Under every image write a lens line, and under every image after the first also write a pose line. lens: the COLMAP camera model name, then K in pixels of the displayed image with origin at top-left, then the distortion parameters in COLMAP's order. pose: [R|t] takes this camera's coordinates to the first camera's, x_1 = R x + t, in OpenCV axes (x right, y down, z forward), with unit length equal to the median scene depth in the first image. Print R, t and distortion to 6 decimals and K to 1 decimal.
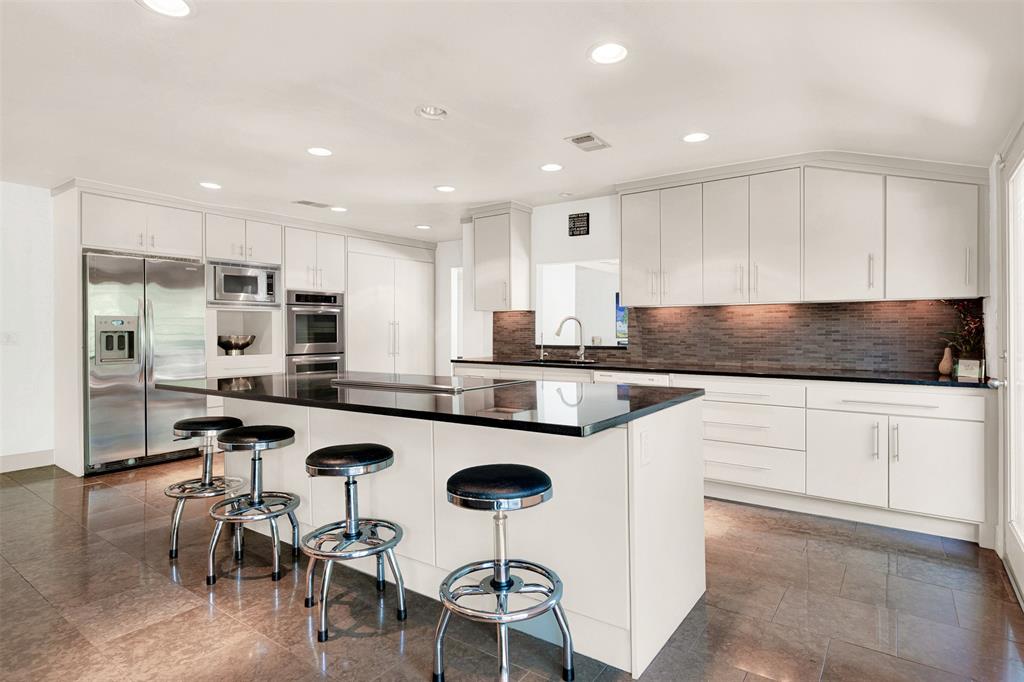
lens RADIAL K [[539.1, 0, 511.1], [0, 539.1, 337.5], [0, 0, 1]] dist [-0.005864, 0.000326]
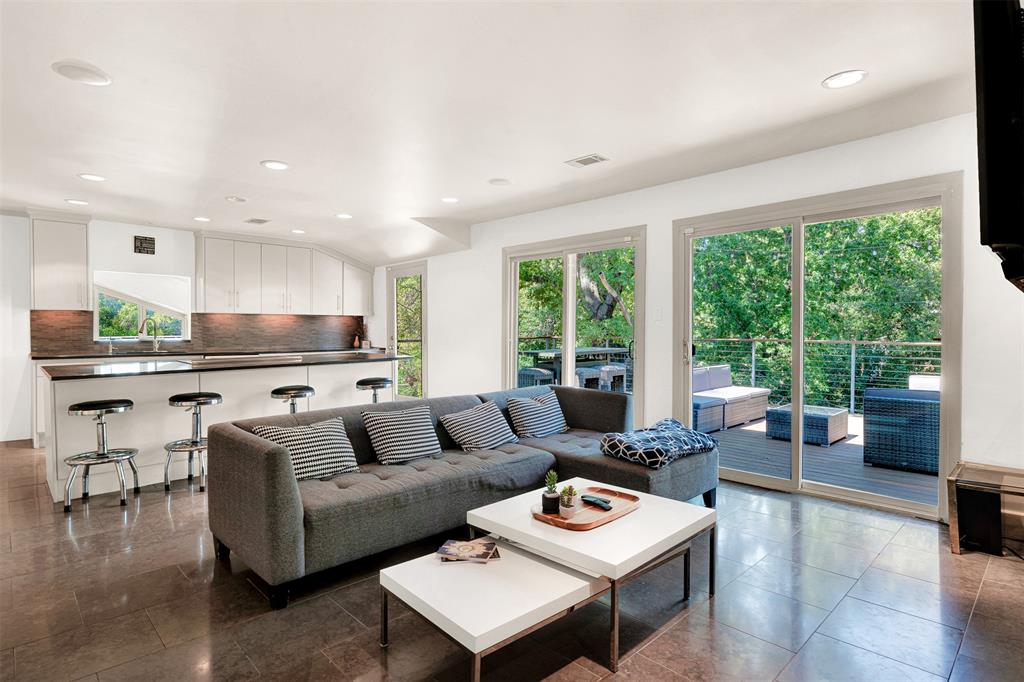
lens RADIAL K [[539.1, 0, 508.9], [0, 539.1, 338.8], [0, 0, 1]] dist [-0.005864, 0.000326]
pose [[0.162841, -0.016761, 0.986510, -1.125255], [0.009629, 0.999835, 0.015398, -0.000394], [-0.986605, 0.006992, 0.162976, -0.058926]]
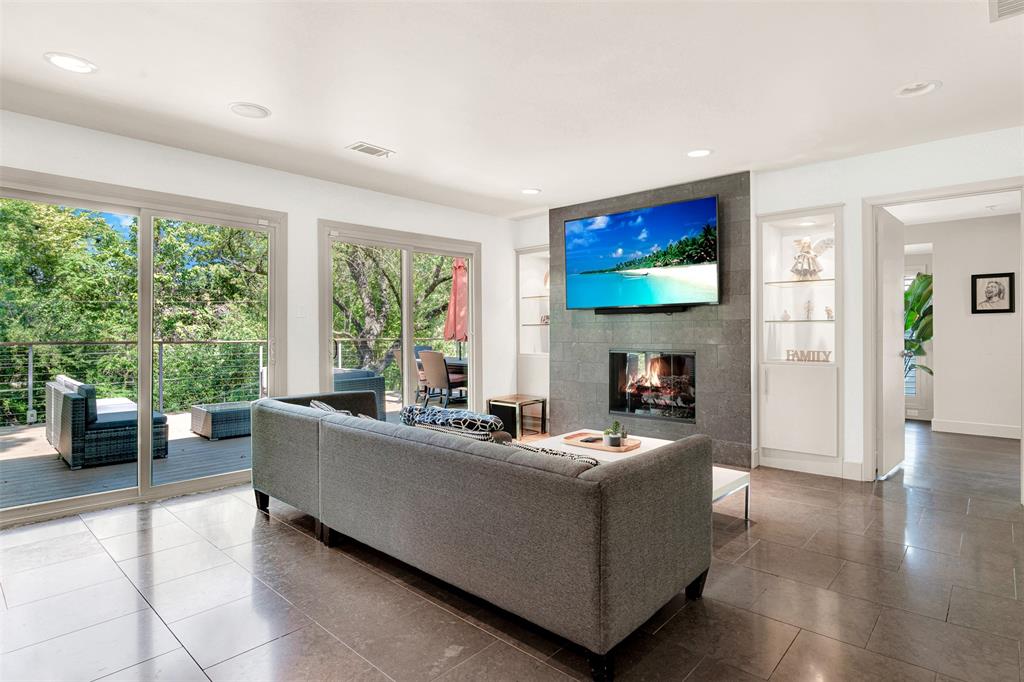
lens RADIAL K [[539.1, 0, 515.8], [0, 539.1, 336.3], [0, 0, 1]] dist [-0.005864, 0.000326]
pose [[-0.995368, -0.001209, 0.096128, -0.548631], [0.000252, 0.999885, 0.015188, 0.001566], [-0.096135, 0.015141, -0.995253, 0.758320]]
